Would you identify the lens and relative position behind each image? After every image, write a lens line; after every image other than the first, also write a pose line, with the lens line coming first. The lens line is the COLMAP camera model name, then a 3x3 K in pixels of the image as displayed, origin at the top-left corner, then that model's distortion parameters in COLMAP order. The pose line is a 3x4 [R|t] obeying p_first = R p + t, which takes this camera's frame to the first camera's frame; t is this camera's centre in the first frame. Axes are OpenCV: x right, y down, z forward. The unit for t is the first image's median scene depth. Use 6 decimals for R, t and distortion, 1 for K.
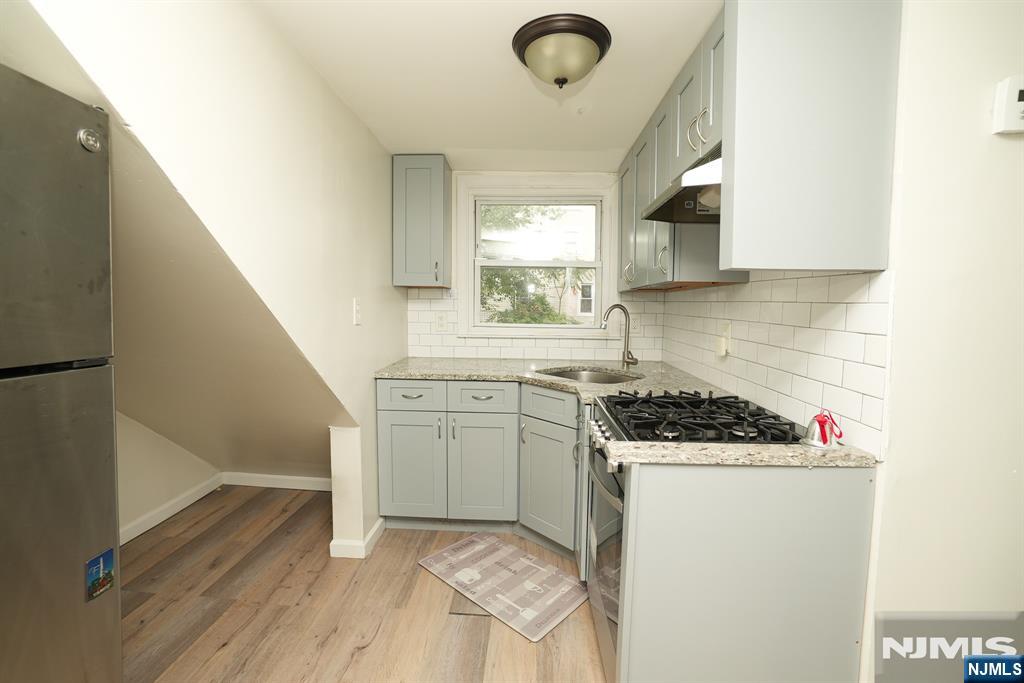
lens RADIAL K [[449.7, 0, 509.3], [0, 449.7, 339.5], [0, 0, 1]] dist [-0.043126, 0.014733]
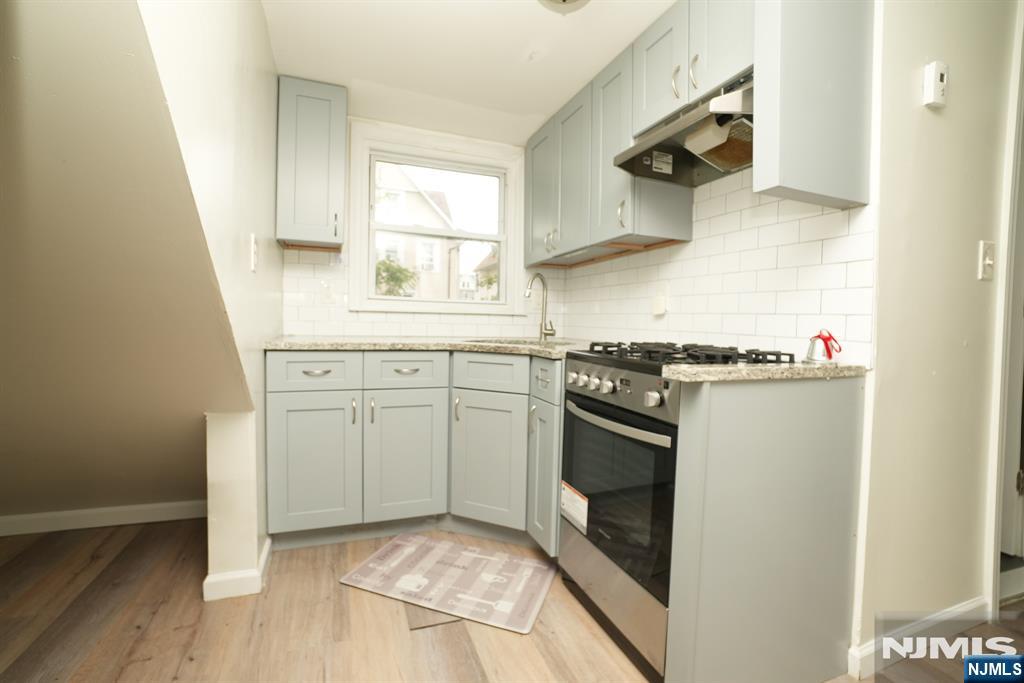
lens RADIAL K [[449.7, 0, 508.9], [0, 449.7, 336.4], [0, 0, 1]] dist [-0.043126, 0.014733]
pose [[0.916903, -0.004562, 0.399083, -0.239358], [0.019857, 0.999218, -0.034199, 0.105249], [-0.398615, 0.039282, 0.916277, 0.157836]]
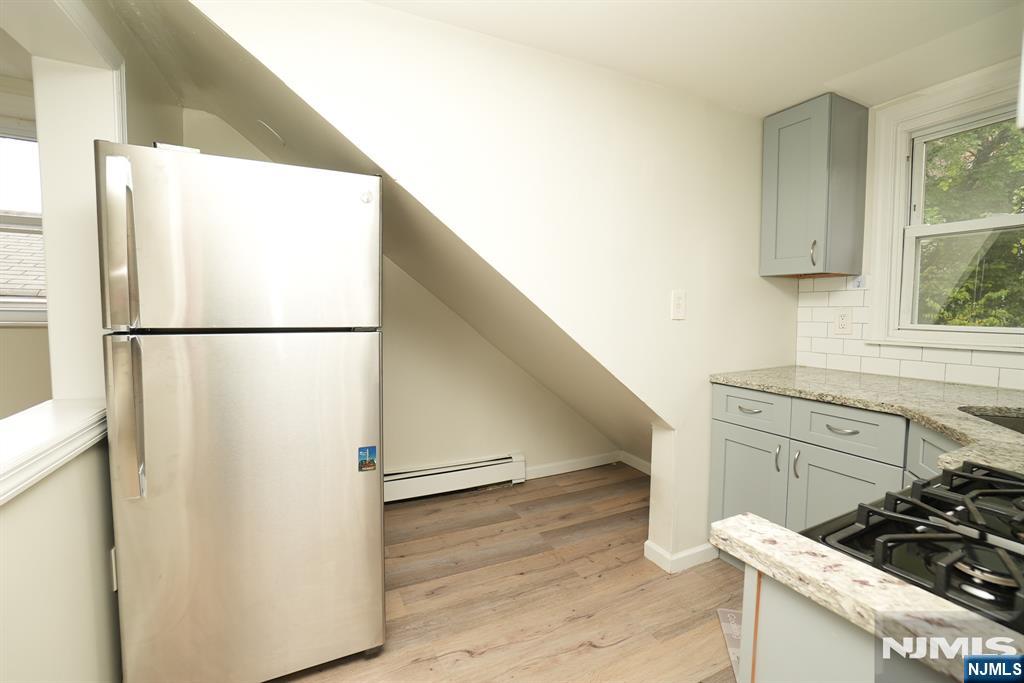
lens RADIAL K [[449.7, 0, 511.1], [0, 449.7, 339.3], [0, 0, 1]] dist [-0.043126, 0.014733]
pose [[0.476946, 0.045242, -0.877767, 0.303215], [-0.058777, 0.998081, 0.019506, 0.009089], [0.876965, 0.042289, 0.478690, 0.253451]]
